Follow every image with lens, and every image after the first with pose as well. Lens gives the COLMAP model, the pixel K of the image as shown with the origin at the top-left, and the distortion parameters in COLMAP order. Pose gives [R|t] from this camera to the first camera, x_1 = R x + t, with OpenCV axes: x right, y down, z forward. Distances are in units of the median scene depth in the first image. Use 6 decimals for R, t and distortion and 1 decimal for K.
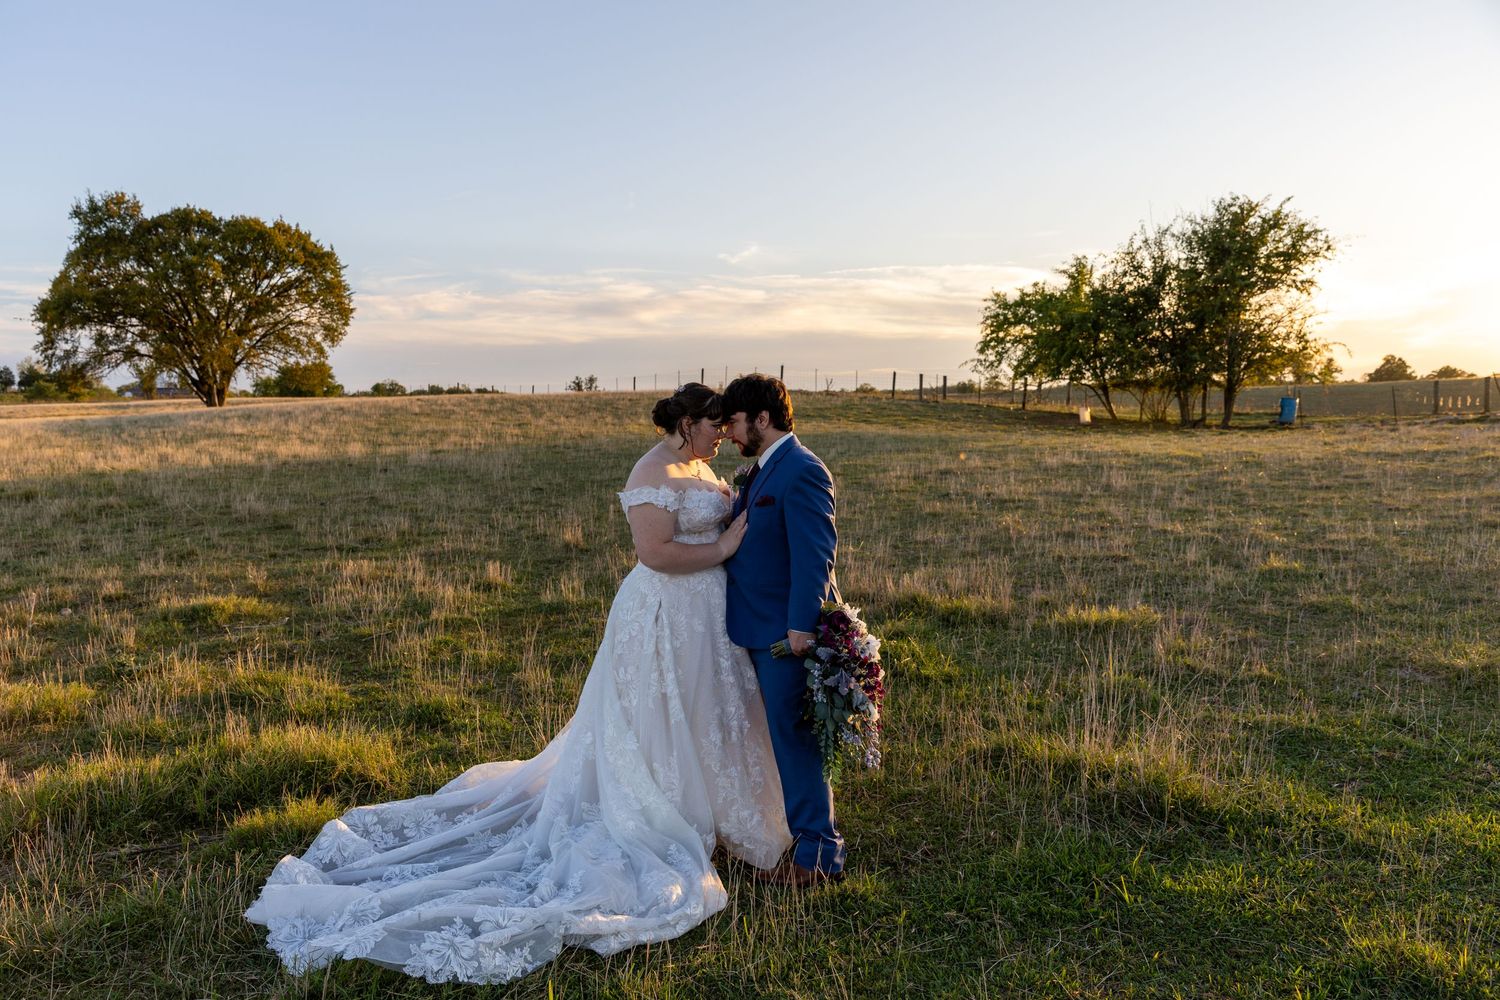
lens RADIAL K [[1146.1, 0, 753.4], [0, 1146.1, 507.1], [0, 0, 1]] dist [-0.001283, 0.006284]
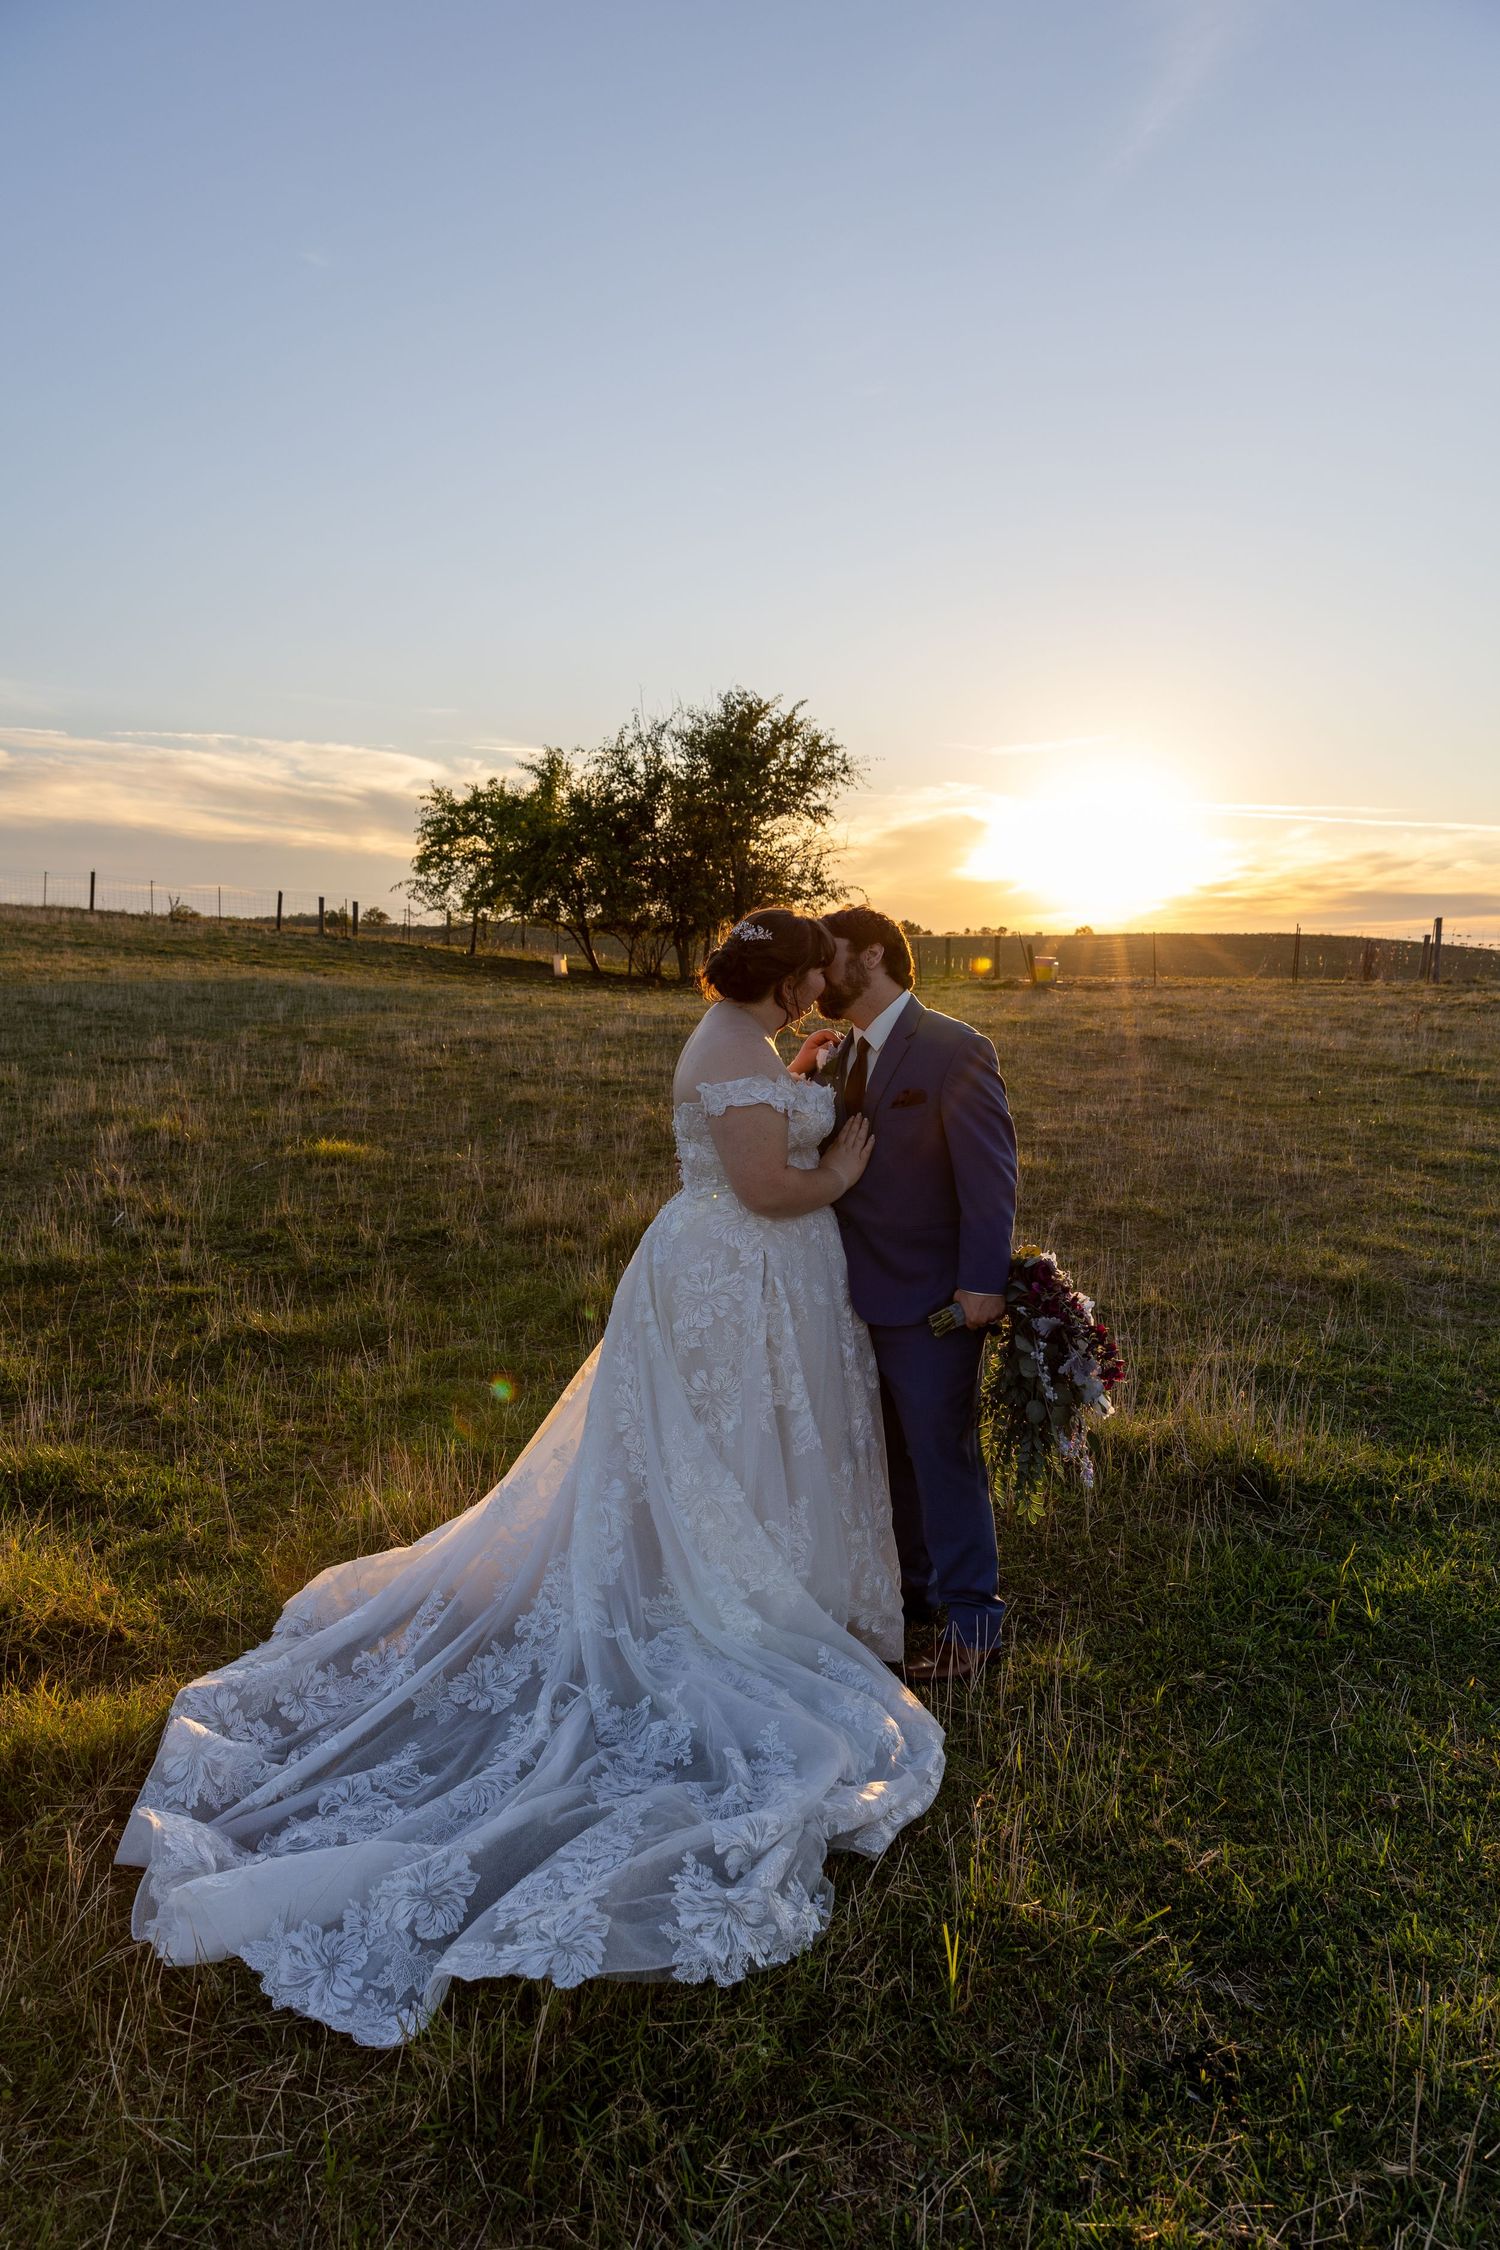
lens RADIAL K [[1547.1, 0, 749.9], [0, 1547.1, 1147.1], [0, 0, 1]] dist [0.027517, -0.002547]
pose [[0.876308, -0.023707, 0.481167, -0.093671], [0.004526, 0.999149, 0.040986, -0.002286], [-0.481730, -0.033739, 0.875670, 0.053954]]
